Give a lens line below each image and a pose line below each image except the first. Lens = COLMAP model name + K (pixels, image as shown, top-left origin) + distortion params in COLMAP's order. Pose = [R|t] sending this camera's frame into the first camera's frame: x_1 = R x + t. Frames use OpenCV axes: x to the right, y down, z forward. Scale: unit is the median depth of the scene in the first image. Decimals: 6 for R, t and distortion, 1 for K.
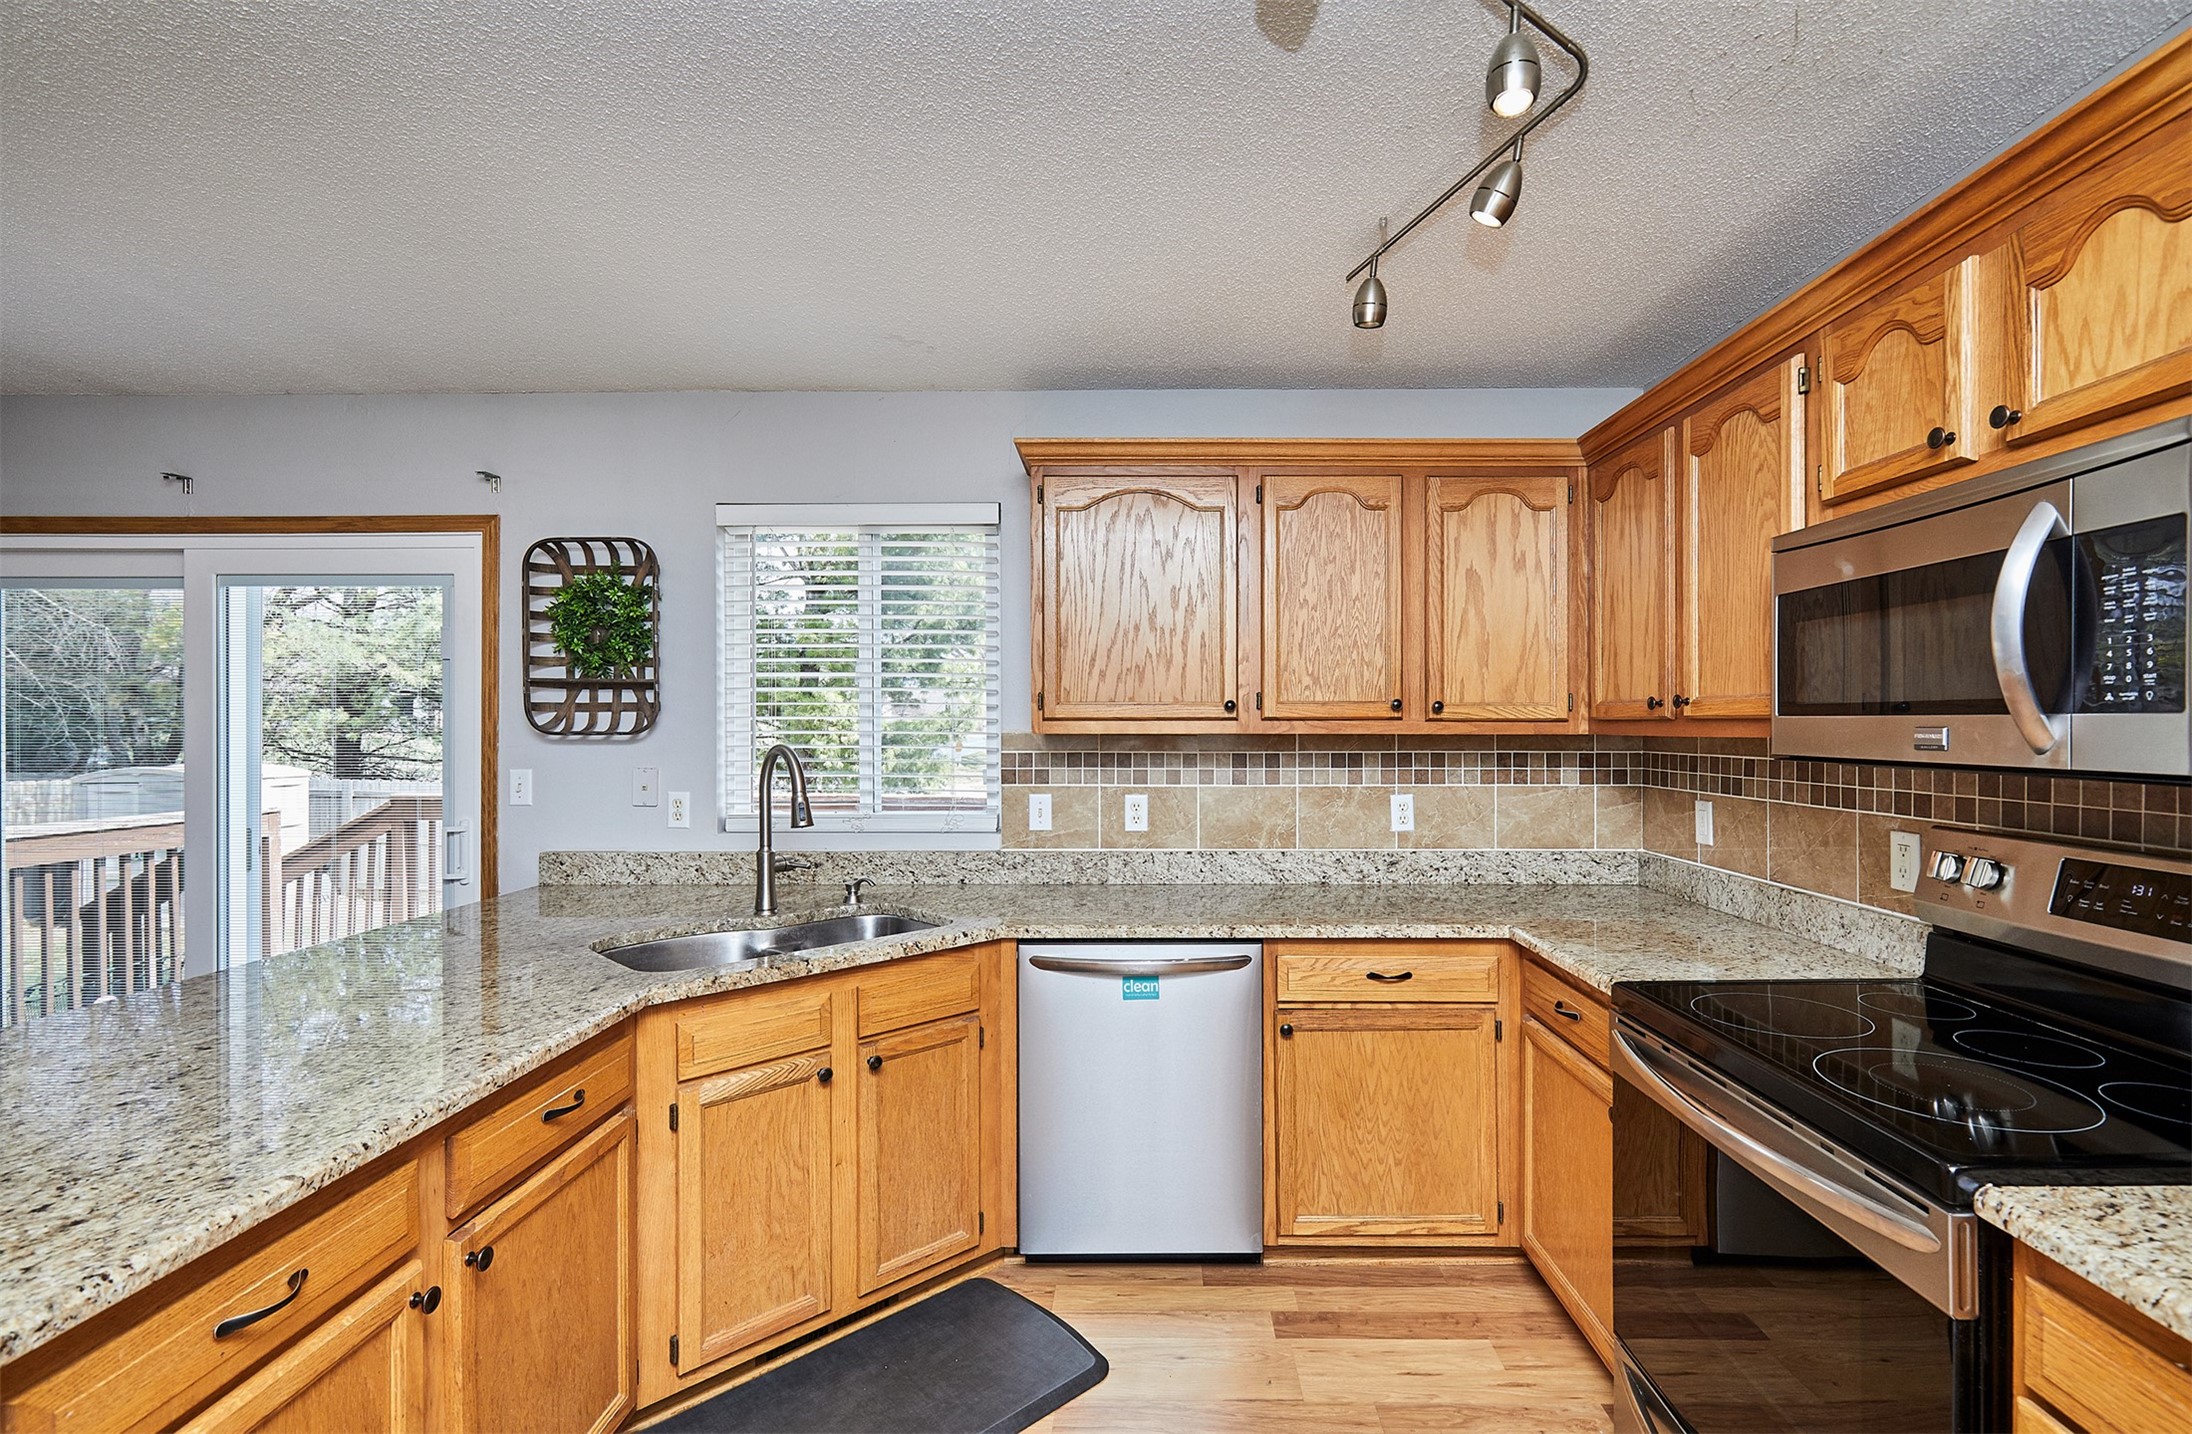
lens RADIAL K [[985.7, 0, 1143.1], [0, 985.7, 733.7], [0, 0, 1]] dist [0.002976, -0.001298]
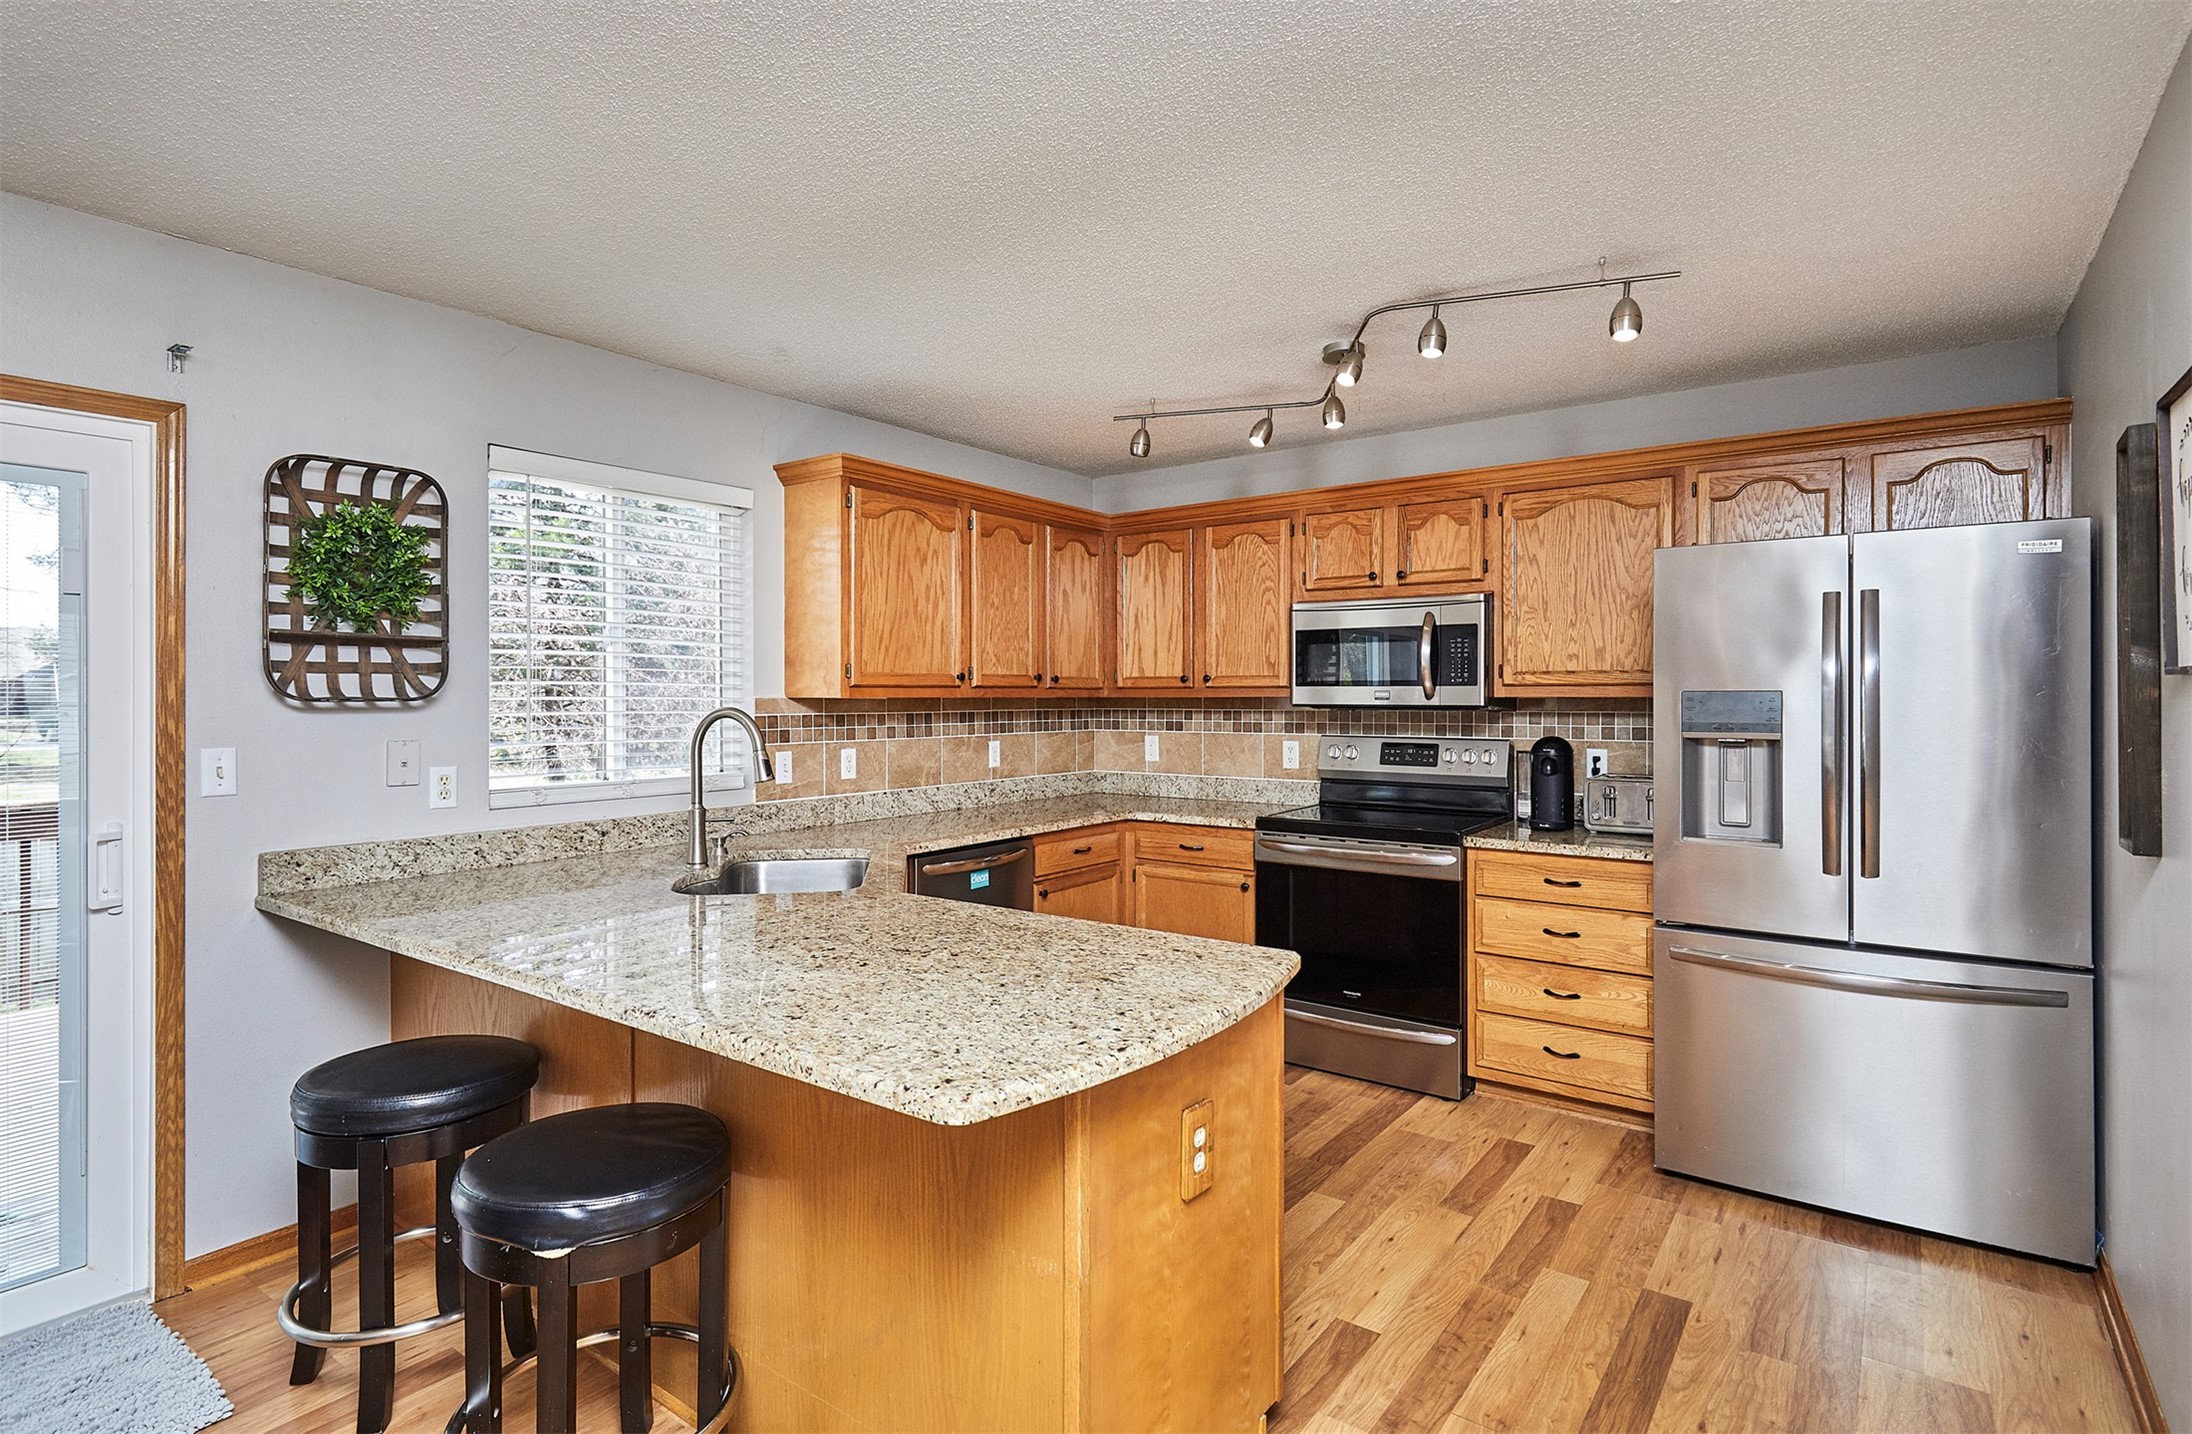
lens RADIAL K [[1126.7, 0, 1065.3], [0, 1126.7, 708.6], [0, 0, 1]] dist [0.002892, -0.000252]
pose [[0.589331, -0.010080, 0.807829, -1.040792], [0.010032, 0.999936, 0.005159, 0.008668], [-0.807829, 0.005063, 0.589395, -0.031492]]
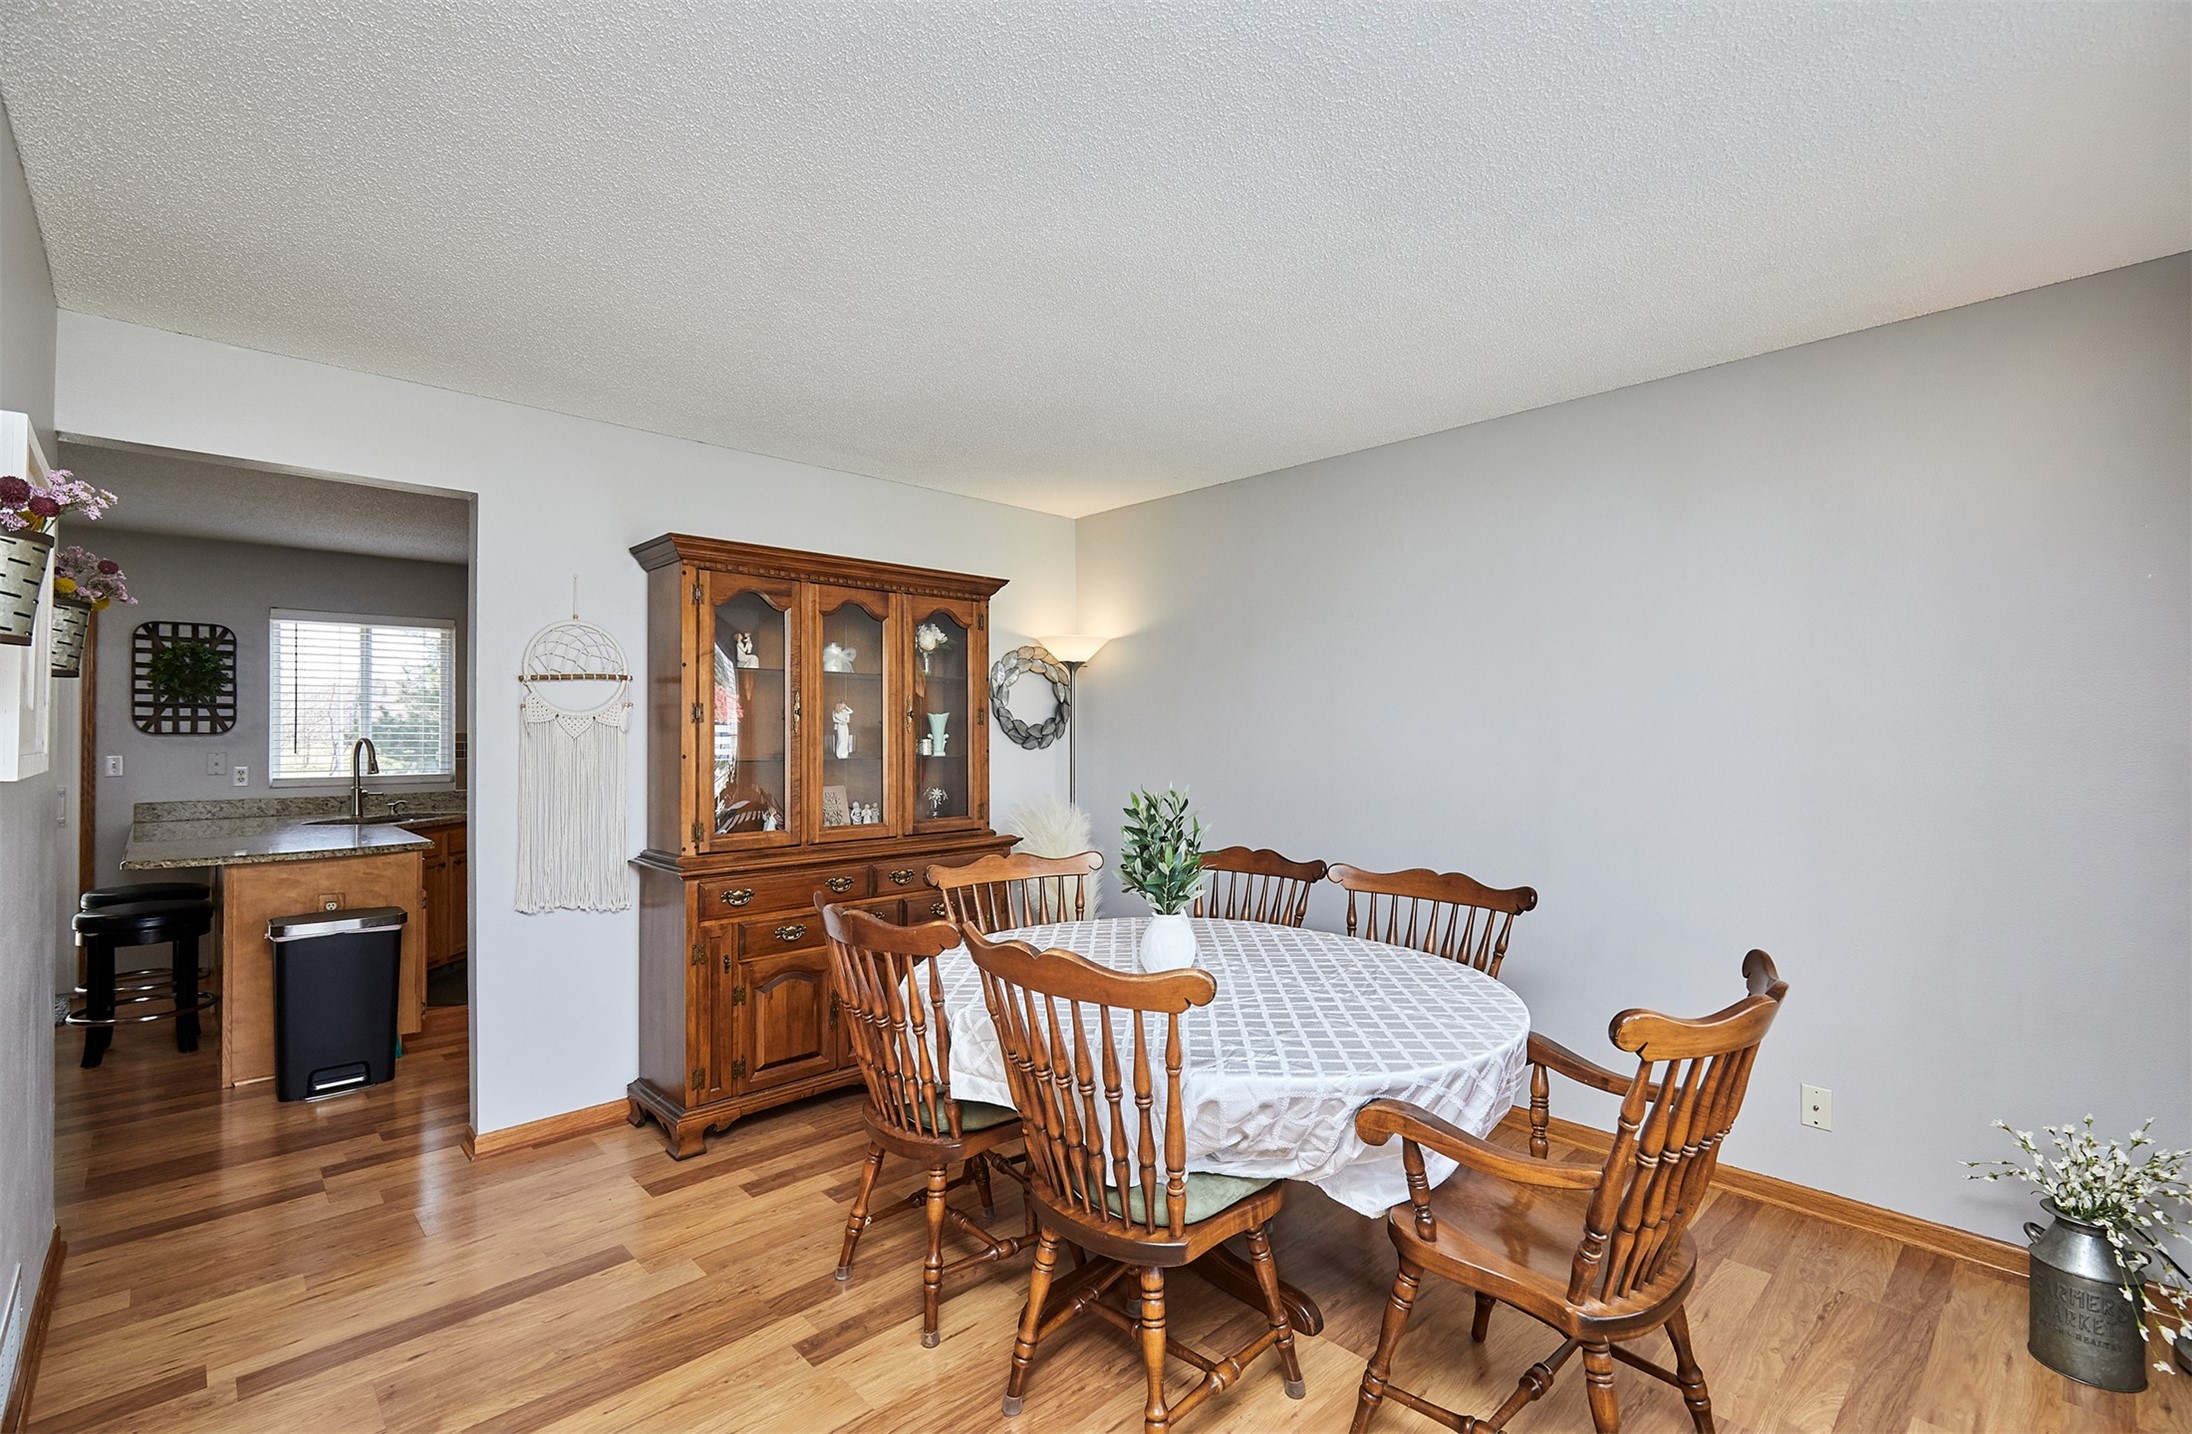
lens RADIAL K [[985.7, 0, 1098.1], [0, 985.7, 735.8], [0, 0, 1]] dist [0.002976, -0.001298]
pose [[0.710567, 0.000466, 0.703629, -0.686301], [0.005486, 0.999966, -0.006203, 0.025777], [-0.703608, 0.008268, 0.710540, -1.495952]]
